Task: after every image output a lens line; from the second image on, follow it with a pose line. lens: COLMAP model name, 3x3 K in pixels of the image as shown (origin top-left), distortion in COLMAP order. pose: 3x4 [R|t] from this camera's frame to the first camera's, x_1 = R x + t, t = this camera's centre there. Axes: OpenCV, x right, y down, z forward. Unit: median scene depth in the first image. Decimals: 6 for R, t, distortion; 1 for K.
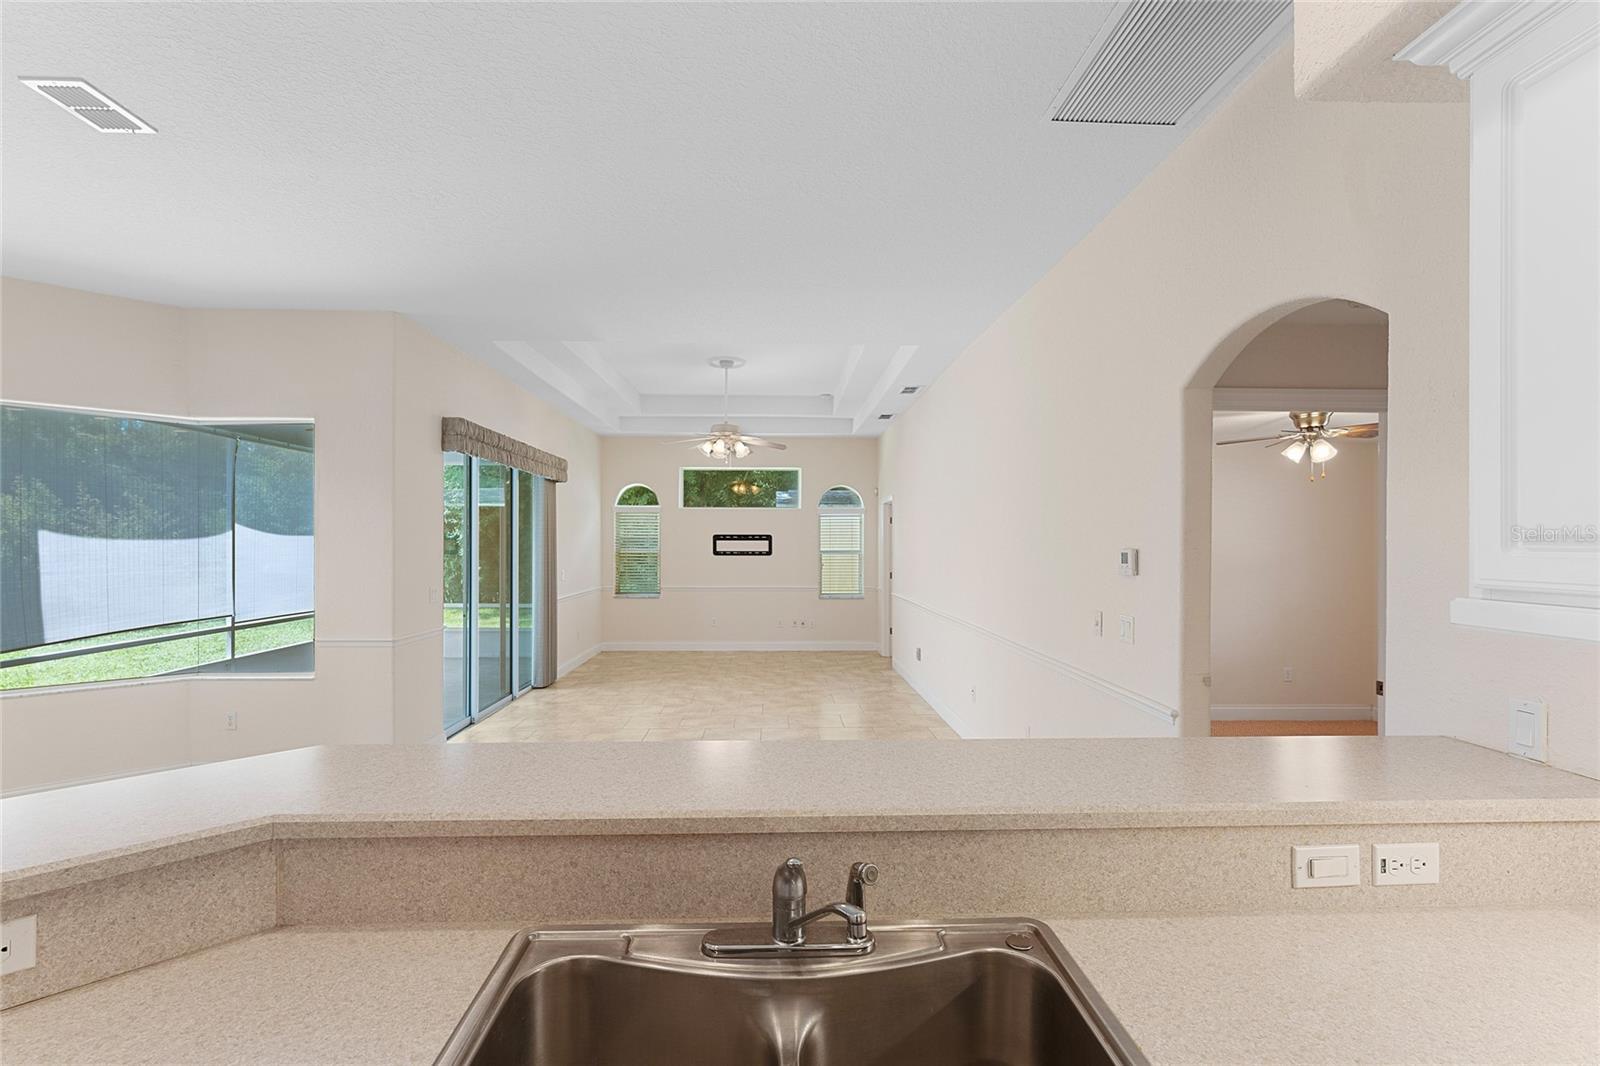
lens RADIAL K [[752.7, 0, 806.0], [0, 752.7, 545.1], [0, 0, 1]] dist [0.001611, -0.000100]
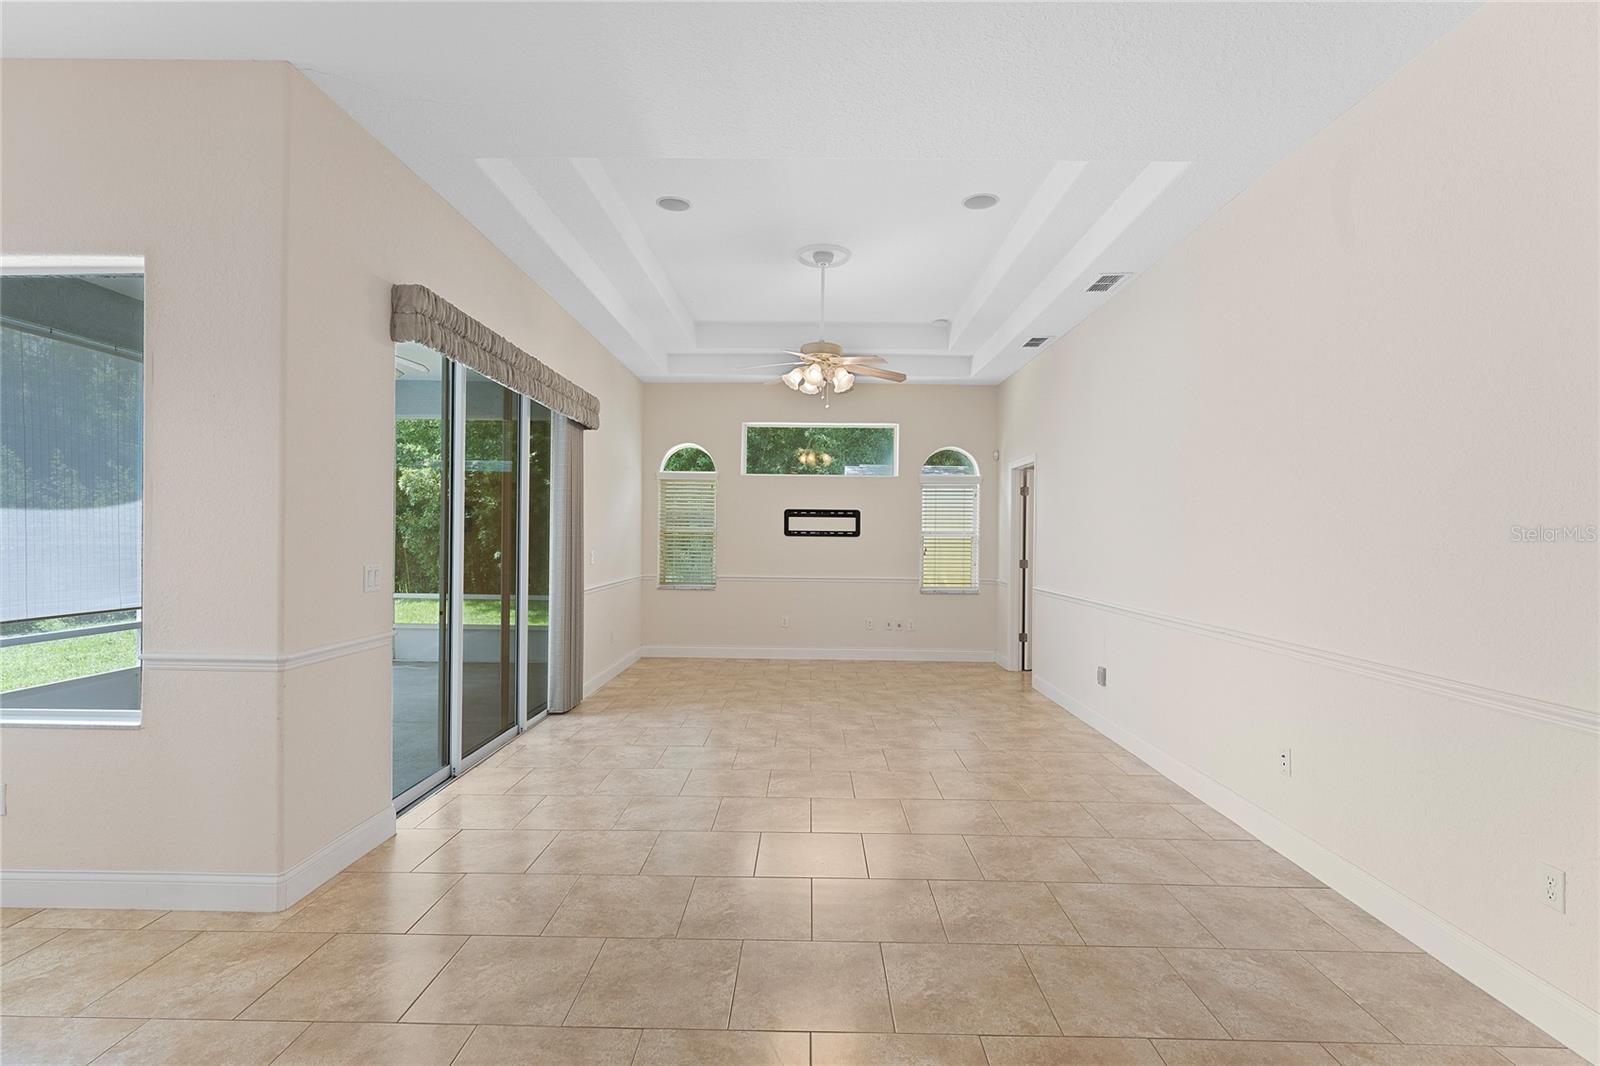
lens RADIAL K [[752.7, 0, 798.7], [0, 752.7, 537.7], [0, 0, 1]] dist [0.001611, -0.000100]
pose [[0.998554, 0.008853, -0.053027, -0.085684], [-0.008946, 0.999959, -0.001516, 0.020896], [0.053012, 0.001988, 0.998592, 0.286066]]
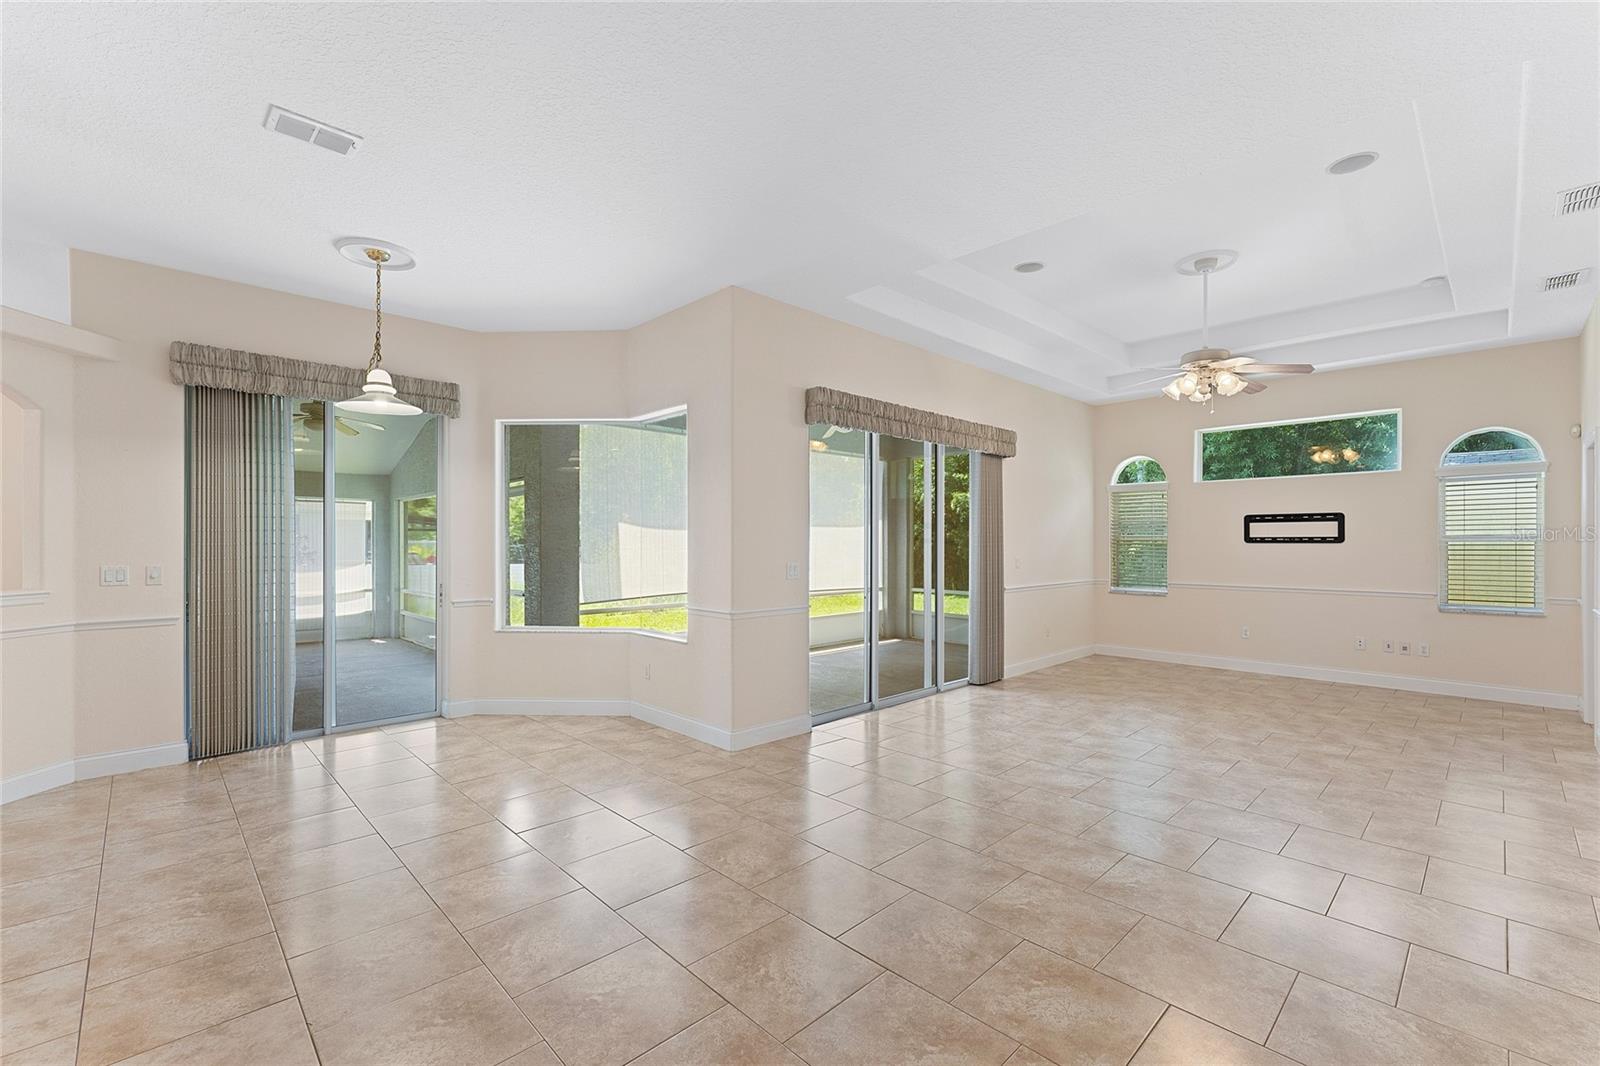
lens RADIAL K [[690.2, 0, 804.2], [0, 690.2, 544.4], [0, 0, 1]] dist [0.008033, -0.000864]
pose [[0.668313, 0.000111, -0.743881, 0.121158], [-0.001892, 0.999997, -0.001551, 0.021587], [0.743878, 0.002444, 0.668311, 0.277856]]
